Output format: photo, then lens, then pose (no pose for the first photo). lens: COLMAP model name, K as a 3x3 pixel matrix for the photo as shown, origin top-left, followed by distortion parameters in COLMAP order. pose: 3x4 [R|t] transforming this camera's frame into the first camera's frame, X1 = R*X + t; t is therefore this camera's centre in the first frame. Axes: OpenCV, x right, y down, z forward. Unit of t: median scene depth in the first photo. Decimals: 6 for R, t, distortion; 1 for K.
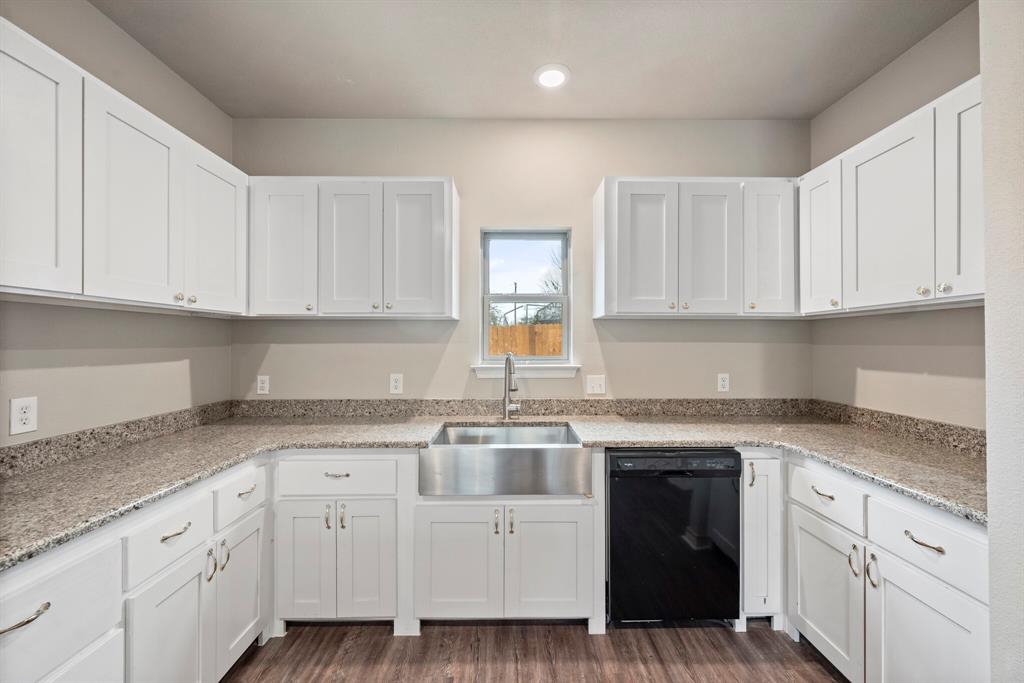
lens RADIAL K [[406.4, 0, 510.6], [0, 406.4, 338.5], [0, 0, 1]] dist [-0.001591, -0.000512]
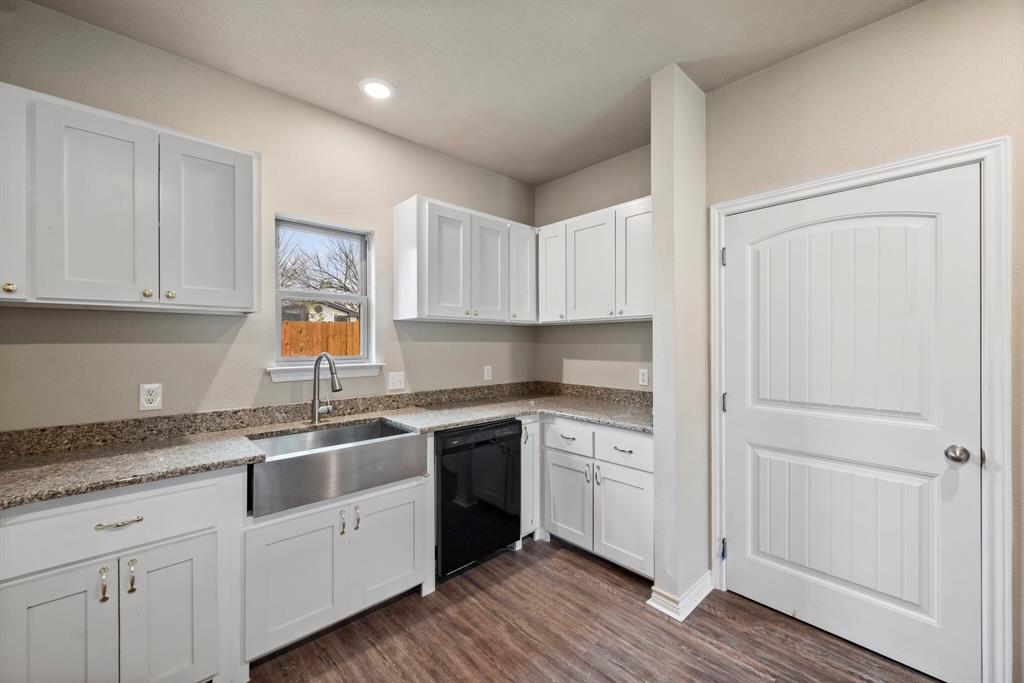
lens RADIAL K [[406.4, 0, 506.8], [0, 406.4, 339.5], [0, 0, 1]] dist [-0.001591, -0.000512]
pose [[0.742703, 0.003267, 0.669613, -0.389220], [-0.005583, 0.999984, 0.001313, -0.000018], [-0.669598, -0.004714, 0.742709, -0.006031]]
